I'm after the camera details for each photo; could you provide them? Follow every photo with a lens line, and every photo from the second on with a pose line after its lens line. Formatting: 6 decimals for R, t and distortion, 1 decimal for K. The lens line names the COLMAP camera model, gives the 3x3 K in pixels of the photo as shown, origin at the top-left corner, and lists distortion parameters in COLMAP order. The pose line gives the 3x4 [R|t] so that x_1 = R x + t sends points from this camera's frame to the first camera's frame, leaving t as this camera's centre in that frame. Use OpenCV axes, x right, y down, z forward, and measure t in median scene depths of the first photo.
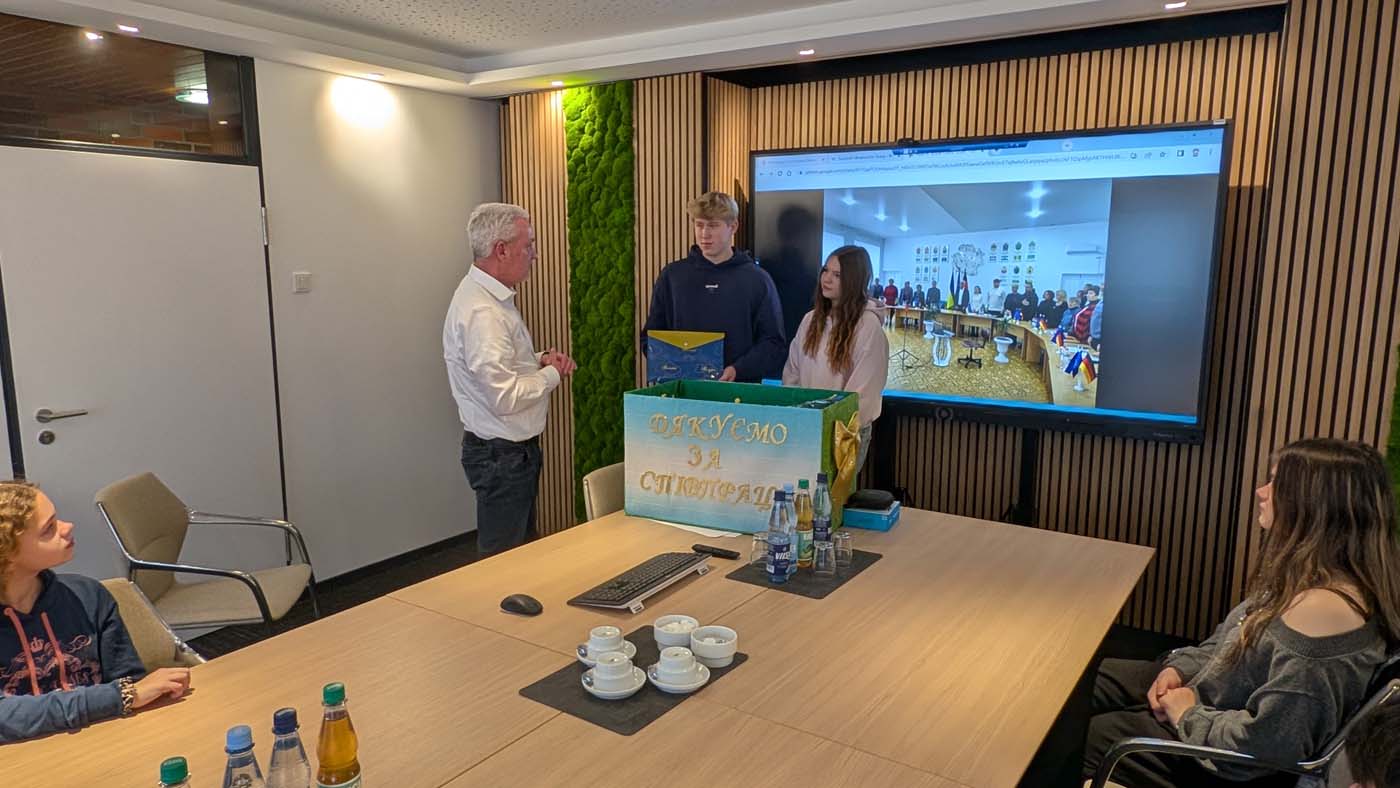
lens RADIAL K [[936.8, 0, 688.4], [0, 936.8, 395.9], [0, 0, 1]] dist [0.019317, 0.001709]
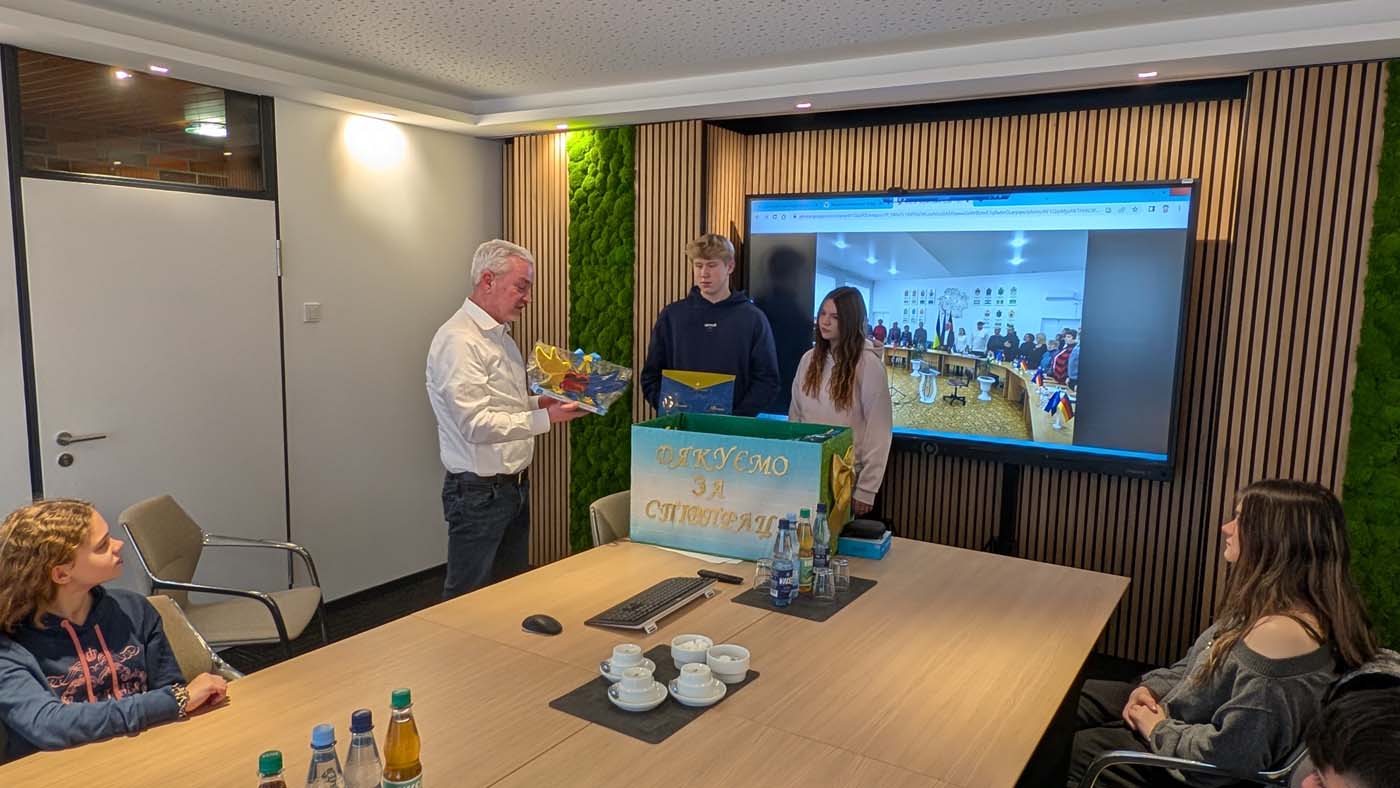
lens RADIAL K [[936.8, 0, 689.9], [0, 936.8, 395.2], [0, 0, 1]] dist [0.019317, 0.001709]
pose [[0.999448, 0.015262, 0.029515, -0.028415], [-0.014278, 0.999344, -0.033286, -0.001837], [-0.030004, 0.032846, 0.999010, -0.043257]]
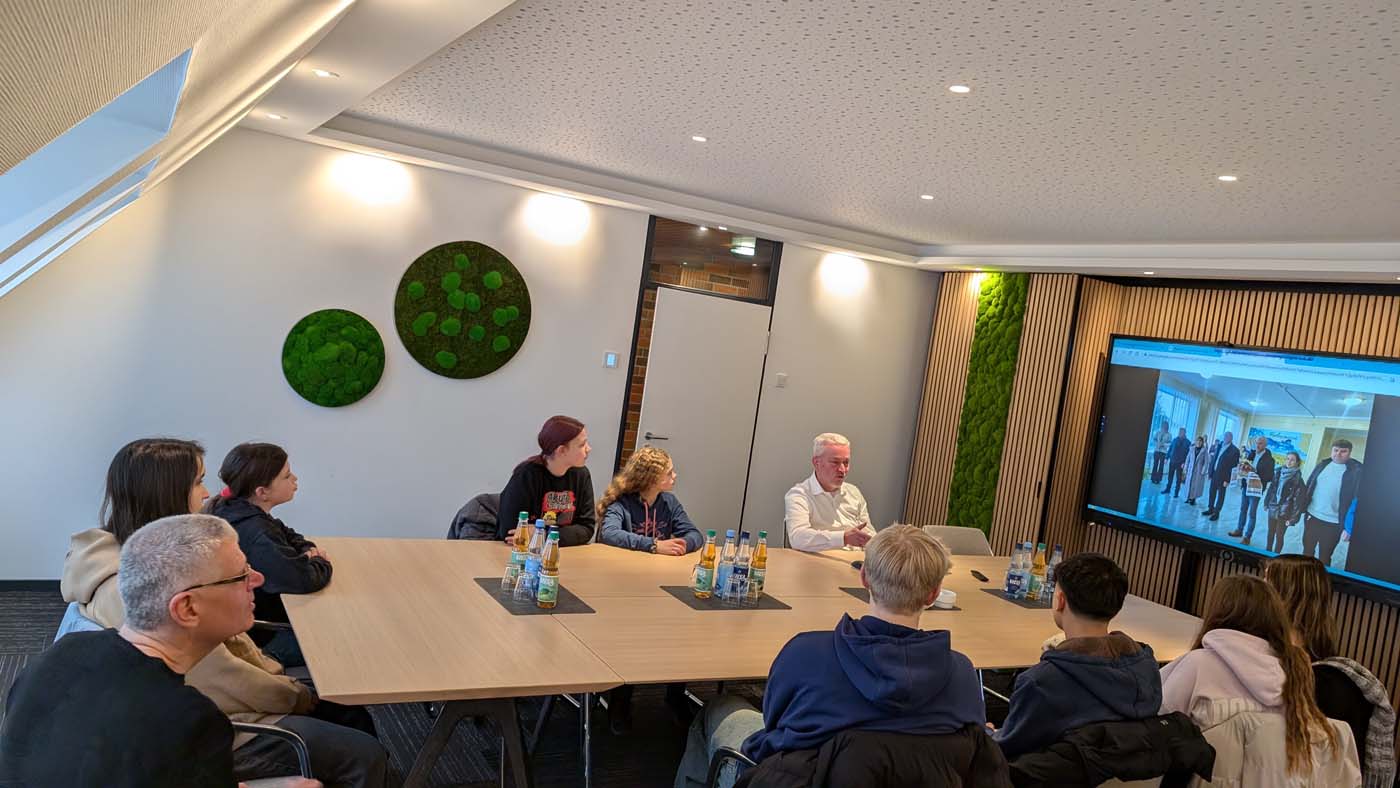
lens RADIAL K [[1029.7, 0, 698.9], [0, 1029.7, 380.8], [0, 0, 1]] dist [0.037620, -0.043870]
pose [[0.881225, 0.146379, -0.449462, 0.251484], [-0.210346, 0.972947, -0.095544, 0.077162], [0.423317, 0.178738, 0.888175, -0.616504]]
